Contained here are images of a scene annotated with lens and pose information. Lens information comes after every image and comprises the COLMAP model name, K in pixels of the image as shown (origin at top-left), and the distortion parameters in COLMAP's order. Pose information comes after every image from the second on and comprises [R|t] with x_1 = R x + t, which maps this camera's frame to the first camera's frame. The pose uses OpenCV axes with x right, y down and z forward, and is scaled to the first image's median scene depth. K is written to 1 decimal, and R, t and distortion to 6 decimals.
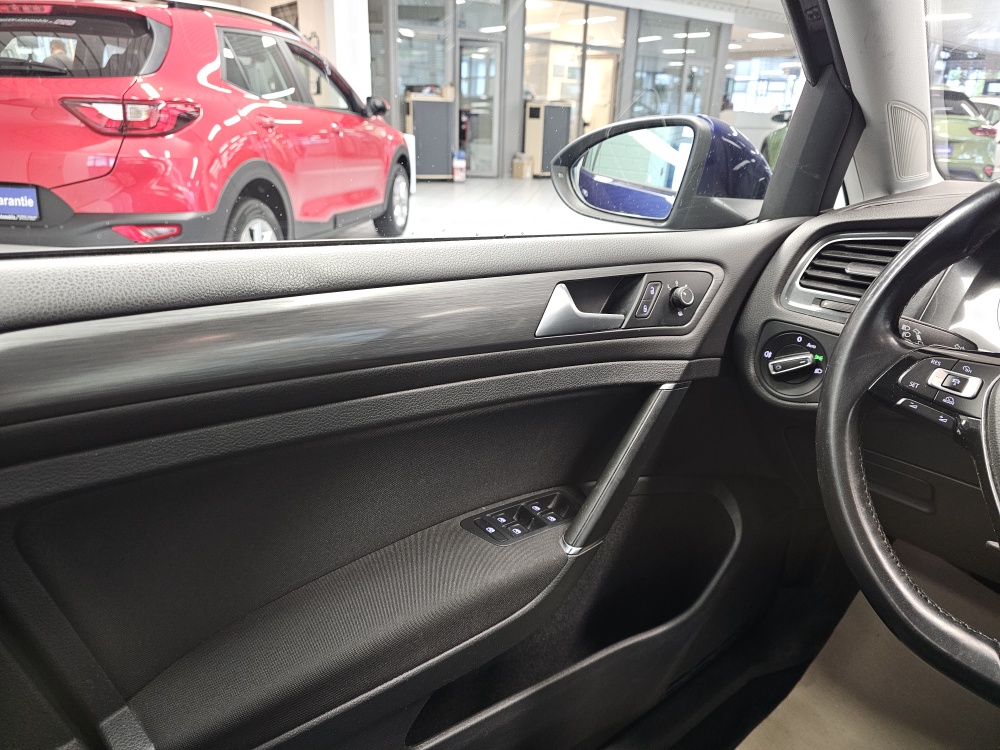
lens RADIAL K [[676.1, 0, 503.8], [0, 676.1, 363.5], [0, 0, 1]] dist [0.064225, -0.076130]
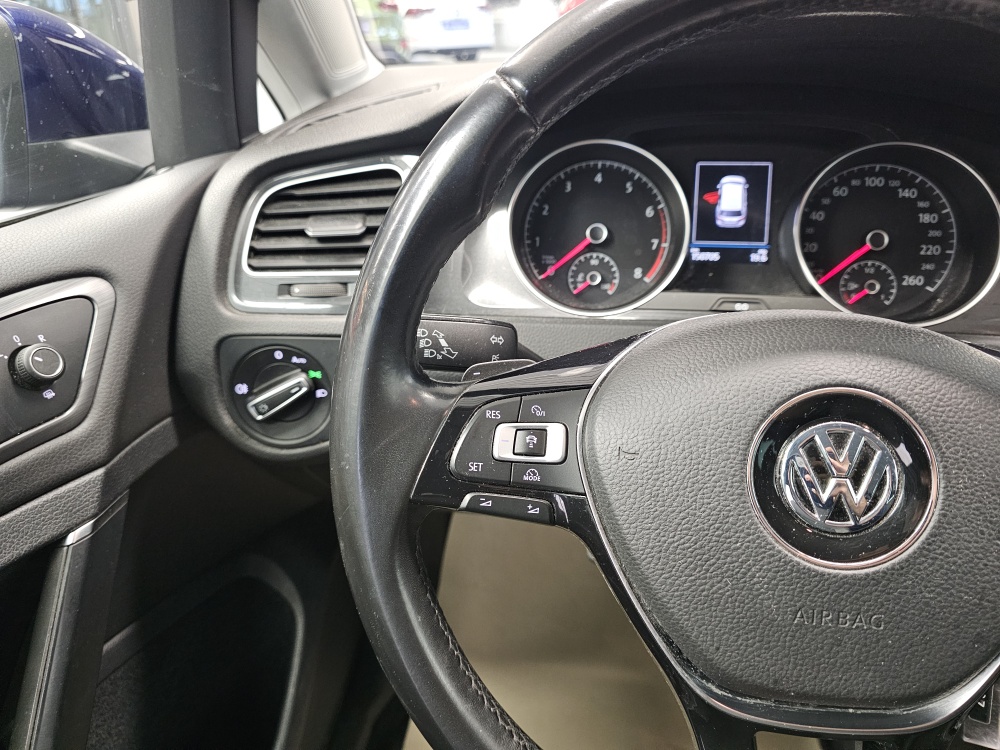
lens RADIAL K [[698.9, 0, 497.7], [0, 698.9, 362.4], [0, 0, 1]] dist [0.019546, -0.037998]
pose [[0.745525, -0.348532, 0.568083, 0.213009], [0.272204, 0.937265, 0.217806, -0.115050], [-0.608357, -0.007745, 0.793626, 0.360221]]
